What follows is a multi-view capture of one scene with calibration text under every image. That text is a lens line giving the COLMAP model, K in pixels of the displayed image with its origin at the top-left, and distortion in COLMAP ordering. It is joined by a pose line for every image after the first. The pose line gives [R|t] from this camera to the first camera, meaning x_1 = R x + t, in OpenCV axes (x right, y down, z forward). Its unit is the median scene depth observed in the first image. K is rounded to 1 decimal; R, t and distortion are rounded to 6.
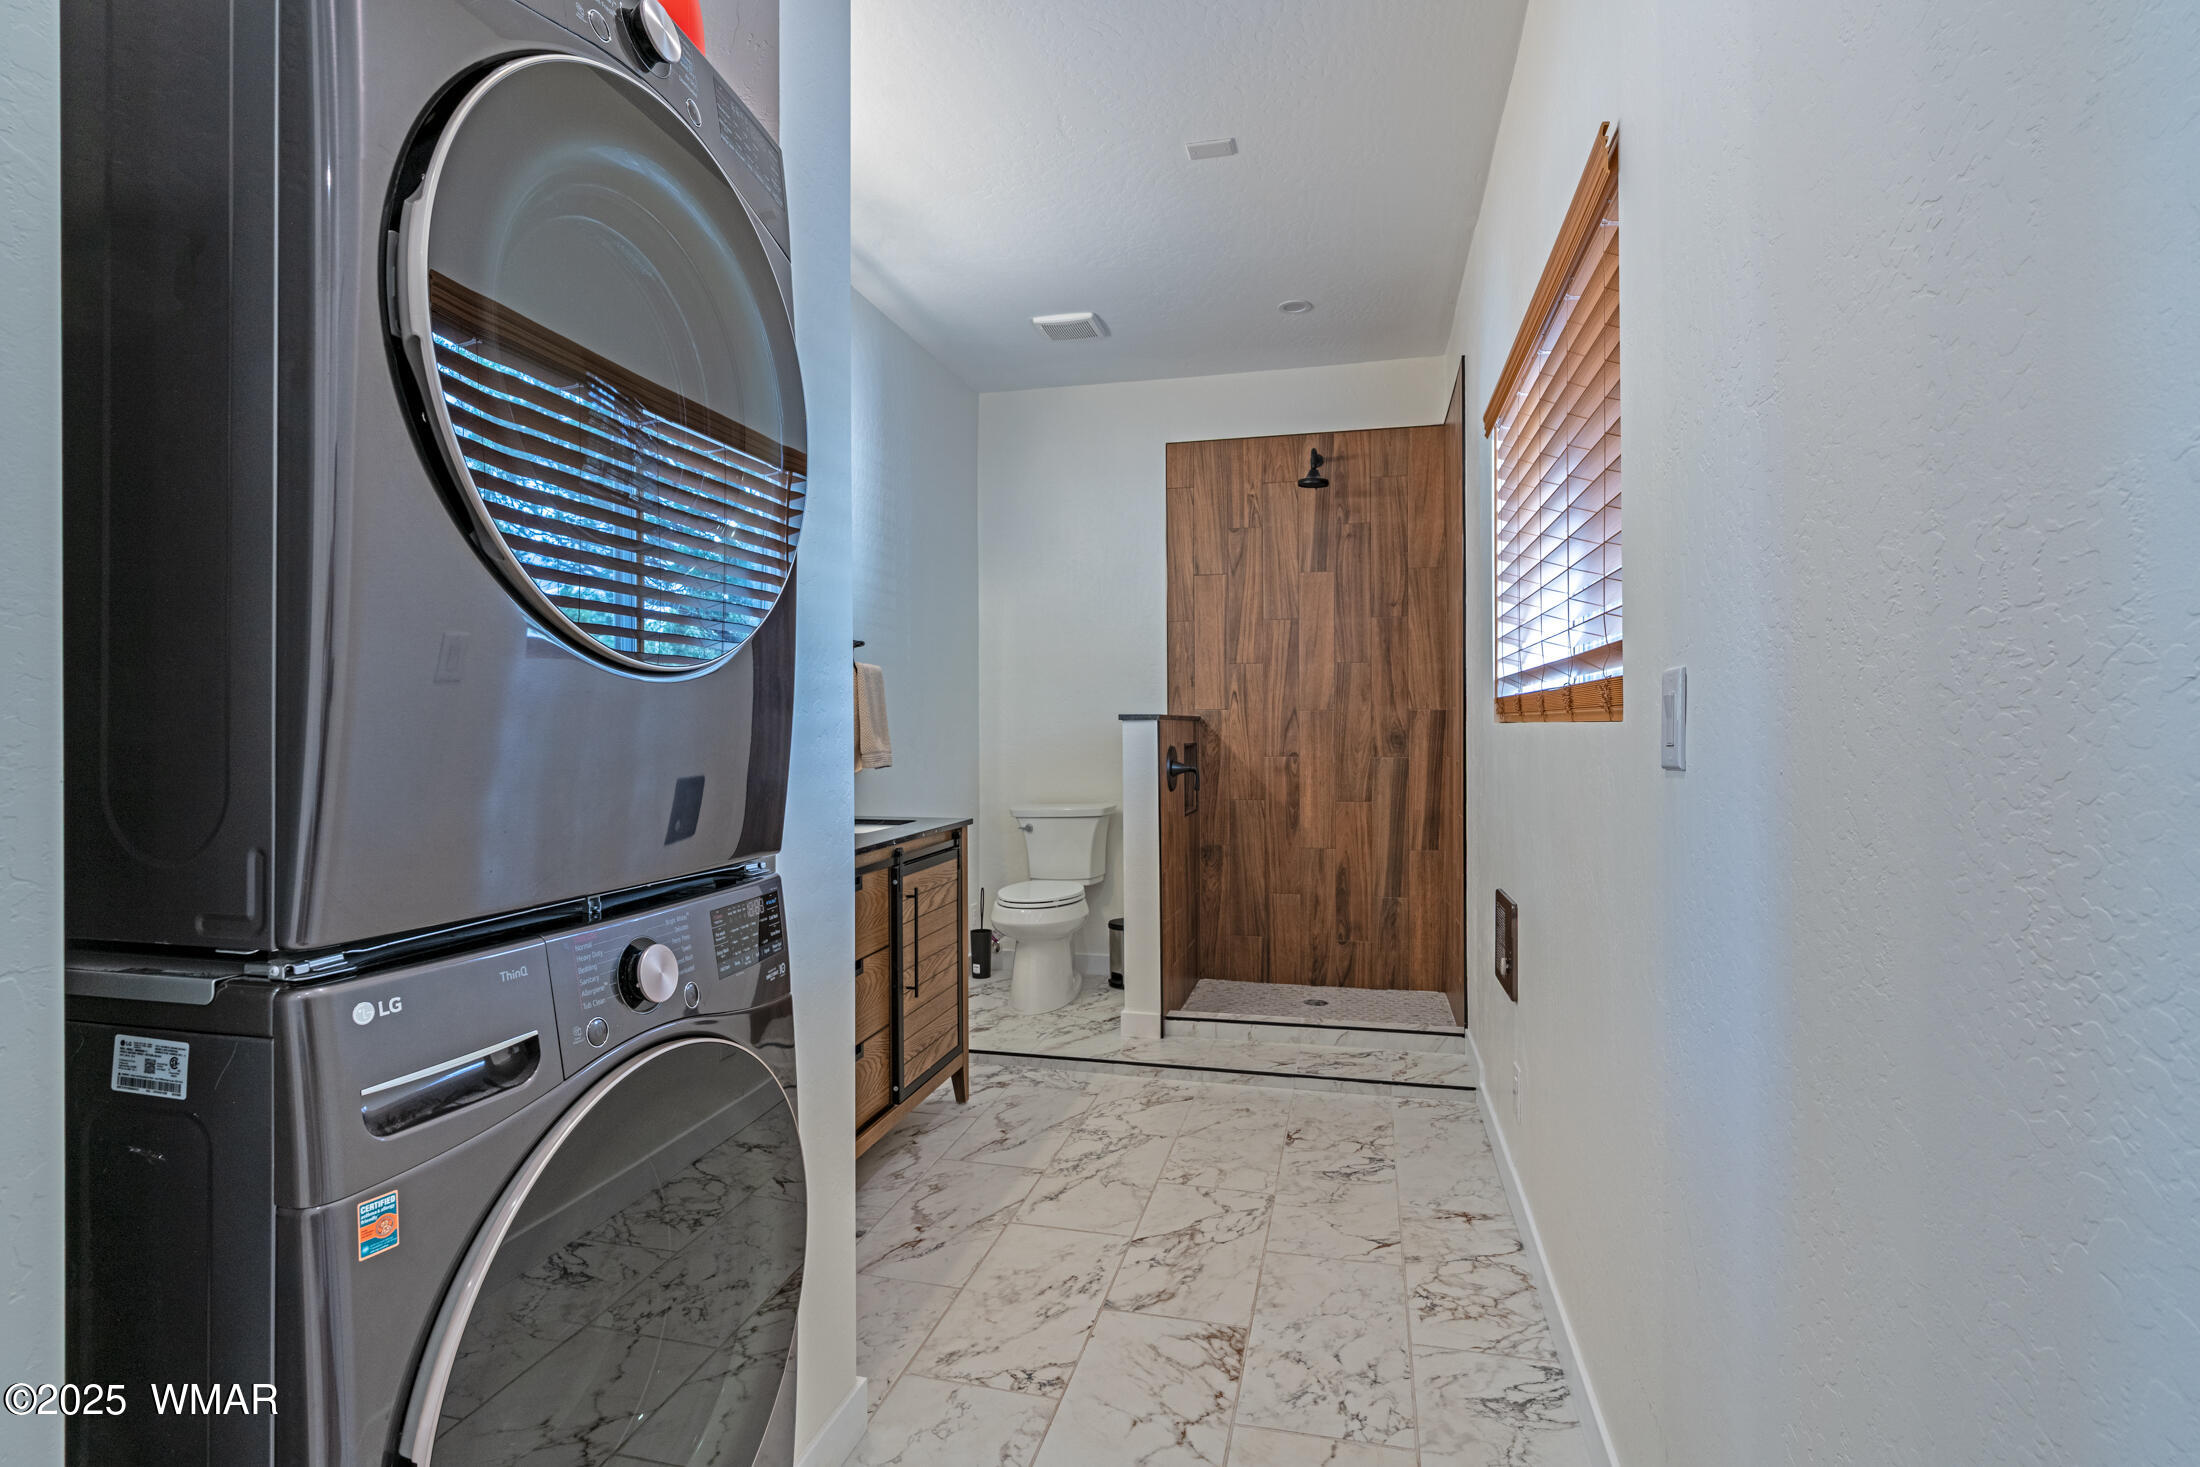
lens RADIAL K [[1062.8, 0, 1101.5], [0, 1062.8, 730.4], [0, 0, 1]] dist [-0.005608, 0.002455]
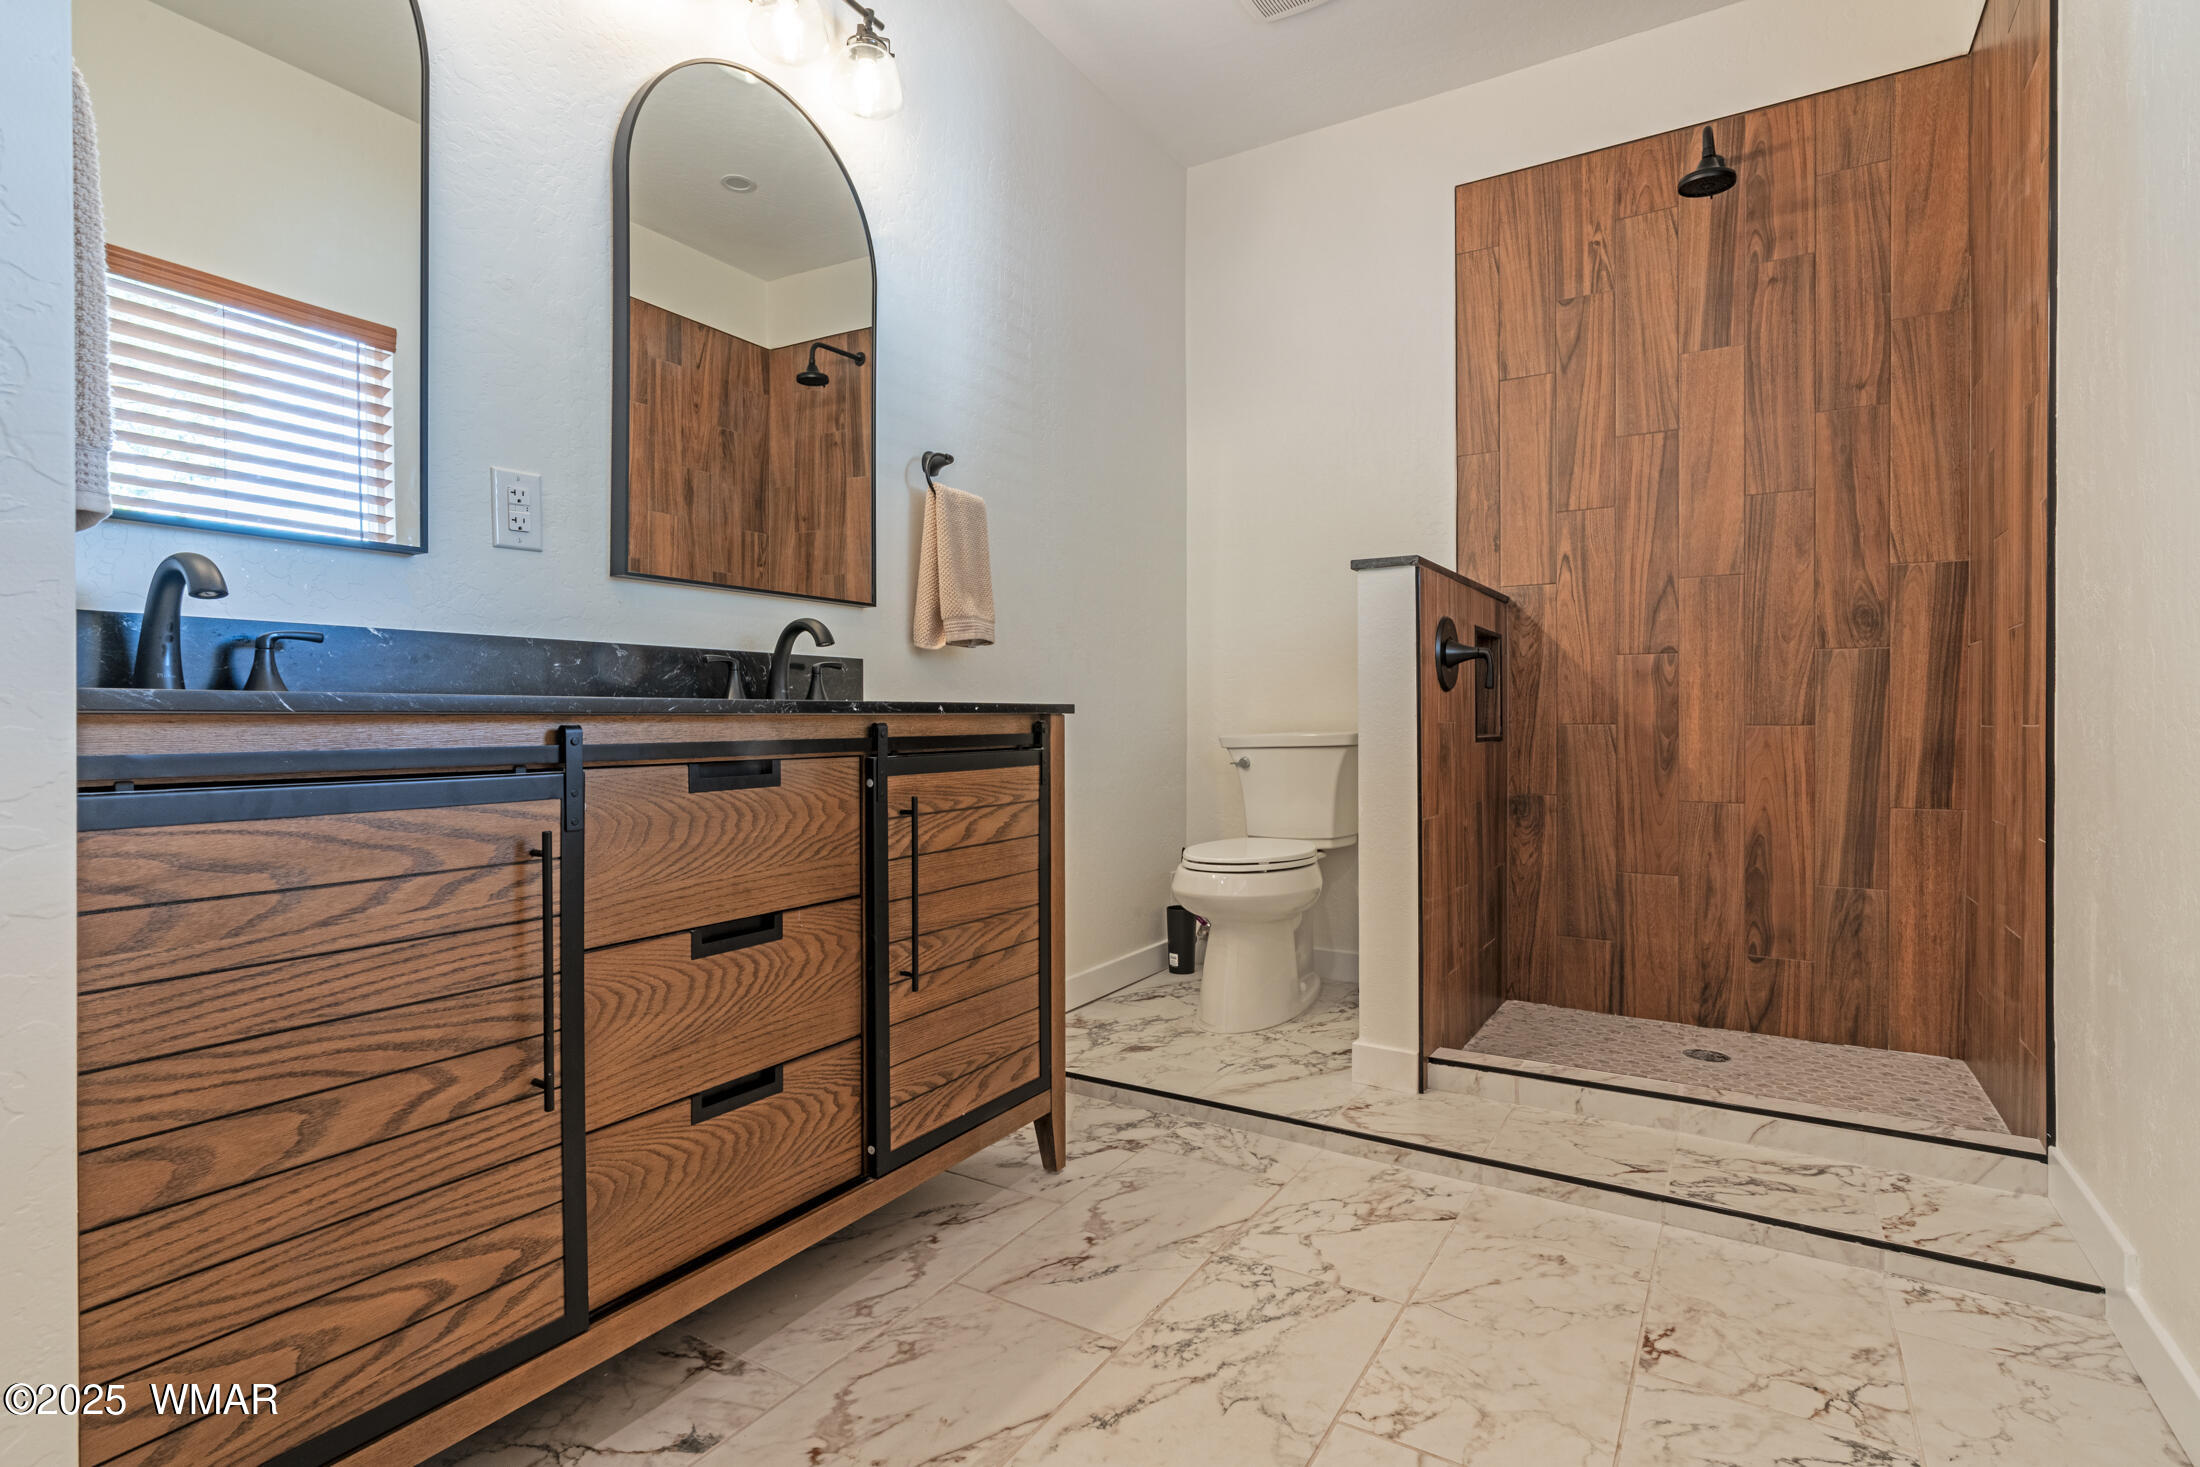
lens RADIAL K [[1062.8, 0, 1095.5], [0, 1062.8, 730.2], [0, 0, 1]] dist [-0.005608, 0.002455]
pose [[0.949226, 0.004483, -0.314563, 0.060470], [-0.003634, 0.999988, 0.003287, 0.070669], [0.314574, -0.001977, 0.949231, 0.317291]]
